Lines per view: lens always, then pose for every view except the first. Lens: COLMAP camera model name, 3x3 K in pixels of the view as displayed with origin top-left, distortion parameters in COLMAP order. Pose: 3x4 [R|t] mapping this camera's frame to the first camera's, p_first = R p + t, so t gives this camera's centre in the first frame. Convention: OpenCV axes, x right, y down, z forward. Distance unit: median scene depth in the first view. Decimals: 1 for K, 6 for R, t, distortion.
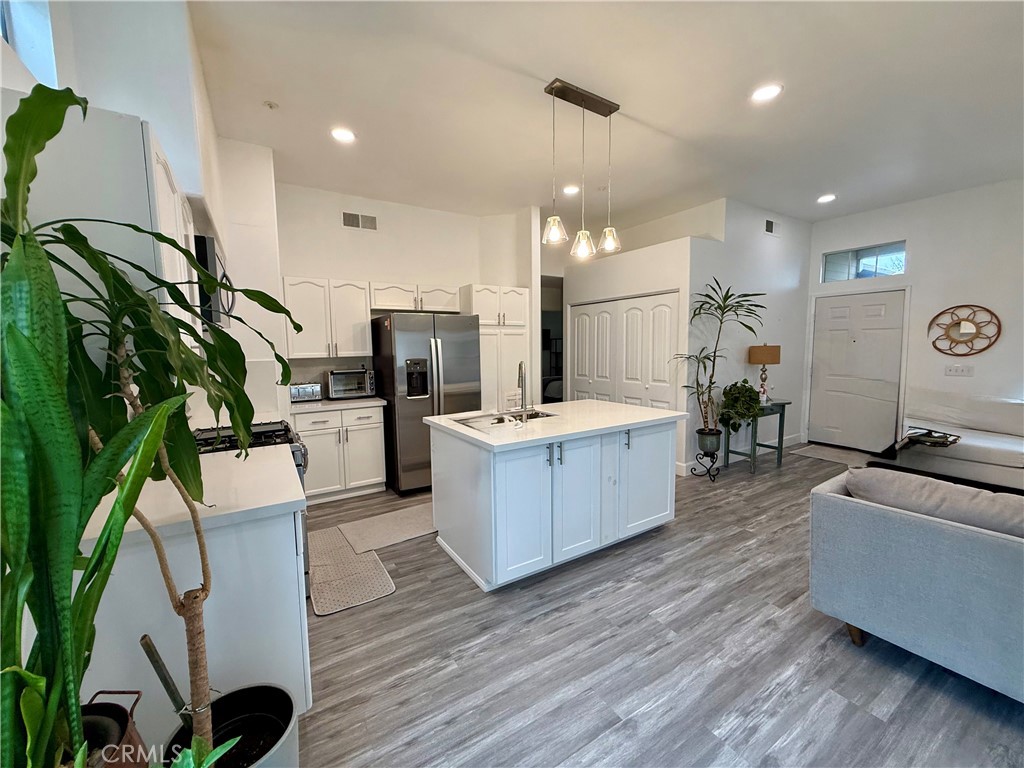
lens RADIAL K [[411.3, 0, 511.7], [0, 411.3, 384.0], [0, 0, 1]] dist [0.000842, 0.000095]
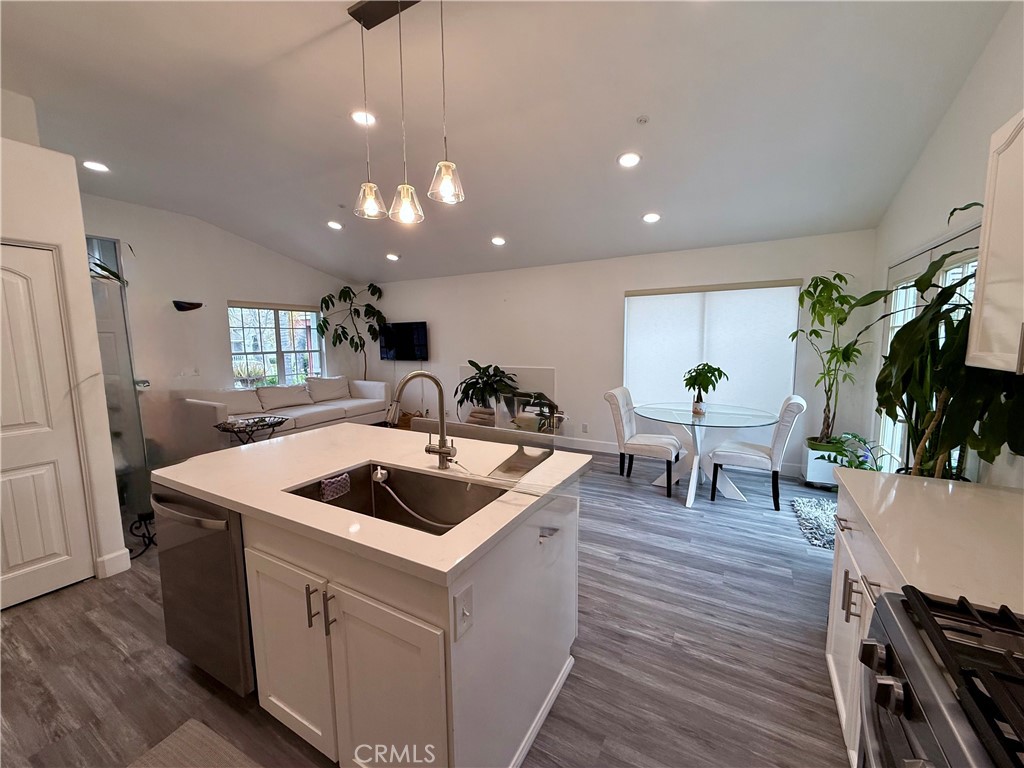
lens RADIAL K [[411.3, 0, 510.8], [0, 411.3, 385.1], [0, 0, 1]] dist [0.000842, 0.000095]
pose [[-0.474722, -0.080335, 0.876462, -0.826974], [0.103133, 0.983888, 0.146042, -0.167268], [-0.874073, 0.159722, -0.458788, 1.771916]]
